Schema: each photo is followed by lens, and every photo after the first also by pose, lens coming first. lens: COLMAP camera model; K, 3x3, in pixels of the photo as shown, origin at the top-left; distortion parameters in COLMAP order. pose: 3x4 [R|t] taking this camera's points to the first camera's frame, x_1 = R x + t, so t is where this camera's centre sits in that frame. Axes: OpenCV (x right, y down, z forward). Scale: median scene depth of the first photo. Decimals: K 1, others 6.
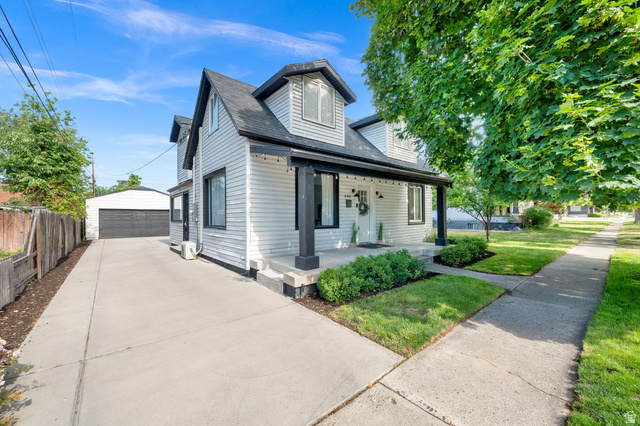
lens RADIAL K [[257.2, 0, 314.0], [0, 257.2, 217.3], [0, 0, 1]] dist [-0.003300, -0.000580]
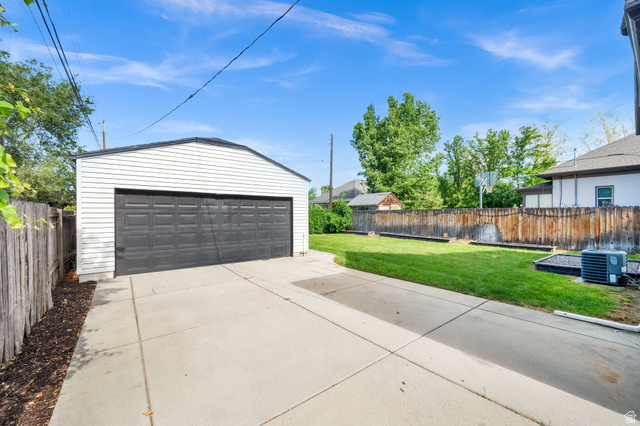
lens RADIAL K [[257.2, 0, 324.1], [0, 257.2, 213.1], [0, 0, 1]] dist [-0.003300, -0.000580]
pose [[0.998105, -0.002528, -0.061478, -0.127851], [0.001784, 0.999925, -0.012157, 0.000622], [0.061504, 0.012024, 0.998034, 0.160362]]
